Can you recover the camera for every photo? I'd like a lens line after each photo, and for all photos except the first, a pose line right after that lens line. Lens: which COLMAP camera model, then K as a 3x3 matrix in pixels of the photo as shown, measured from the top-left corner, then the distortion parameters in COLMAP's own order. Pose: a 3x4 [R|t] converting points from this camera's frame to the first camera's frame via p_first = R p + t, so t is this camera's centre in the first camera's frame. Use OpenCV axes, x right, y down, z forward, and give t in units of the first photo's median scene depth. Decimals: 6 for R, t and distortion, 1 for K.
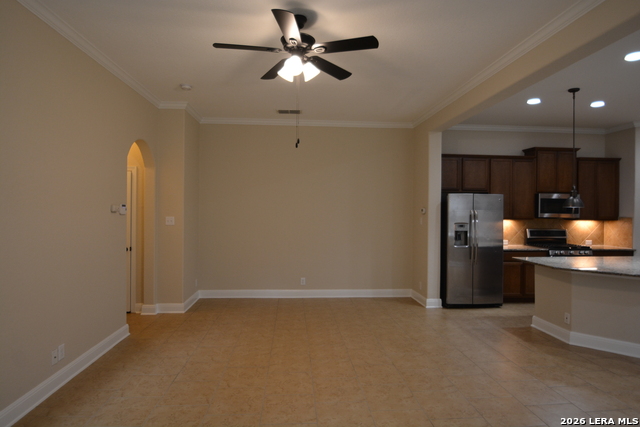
lens RADIAL K [[366.8, 0, 320.0], [0, 366.8, 213.5], [0, 0, 1]] dist [-0.013872, -0.000301]
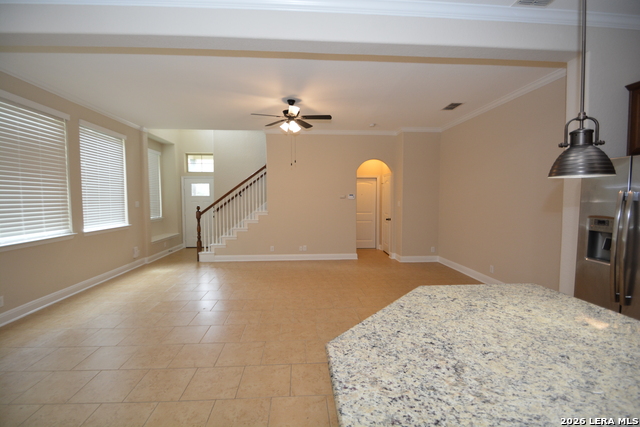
lens RADIAL K [[280.0, 0, 317.8], [0, 280.0, 211.2], [0, 0, 1]] dist [0.010109, -0.014840]
pose [[-0.018591, 0.037147, -0.999137, 0.704126], [-0.009484, 0.999258, 0.037328, 0.006588], [0.999782, 0.010170, -0.018225, 0.543611]]
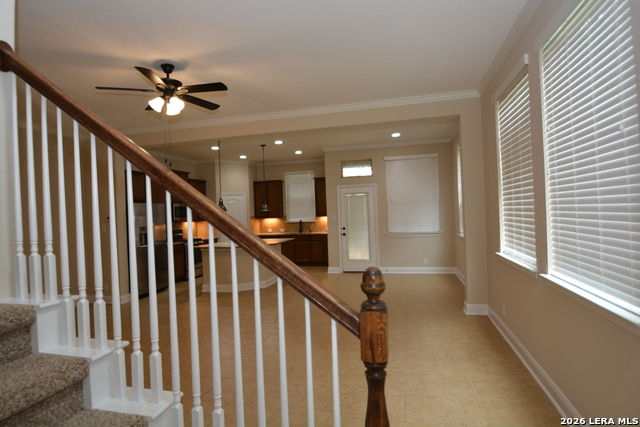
lens RADIAL K [[366.8, 0, 320.0], [0, 366.8, 213.5], [0, 0, 1]] dist [-0.013872, -0.000301]
pose [[0.315244, -0.022856, 0.948735, -0.529750], [0.048680, 0.998783, 0.007886, -0.000040], [-0.947761, 0.043699, 0.315973, 0.041567]]
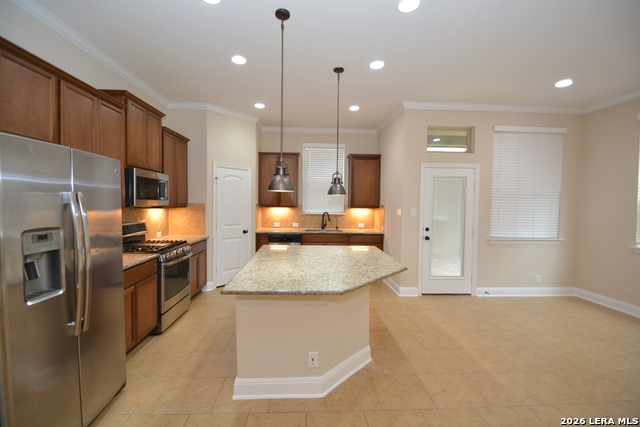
lens RADIAL K [[280.0, 0, 317.8], [0, 280.0, 211.2], [0, 0, 1]] dist [0.010109, -0.014840]
pose [[0.029964, -0.041563, 0.998686, 0.124411], [-0.002936, 0.999127, 0.041670, -0.001468], [-0.999547, -0.004181, 0.029816, 0.661995]]
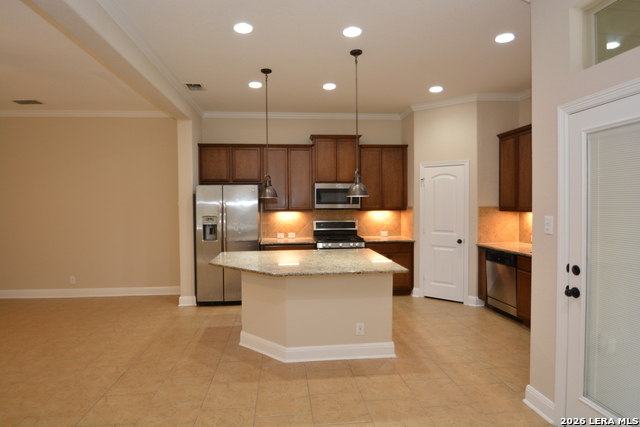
lens RADIAL K [[367.5, 0, 312.6], [0, 367.5, 210.3], [0, 0, 1]] dist [-0.000179, -0.000039]
pose [[0.999823, -0.017992, 0.005541, 0.581172], [0.017939, 0.999795, 0.009370, 0.005910], [-0.005709, -0.009269, 0.999941, 0.040362]]
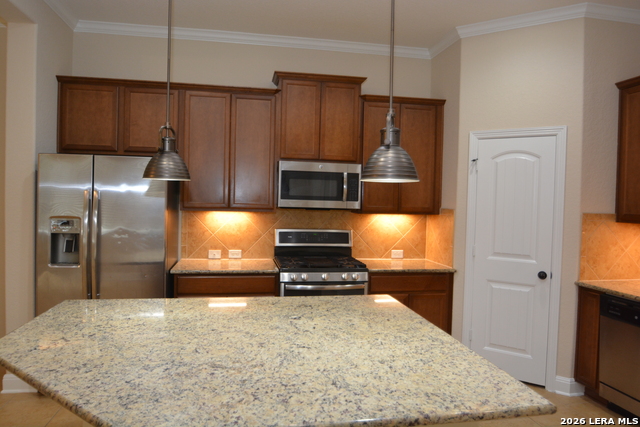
lens RADIAL K [[439.6, 0, 311.5], [0, 439.6, 213.3], [0, 0, 1]] dist [-0.034328, 0.000908]
pose [[0.996029, 0.010565, 0.088399, 0.584661], [-0.012473, 0.999700, 0.021062, 0.005451], [-0.088150, -0.022081, 0.995862, 0.371712]]
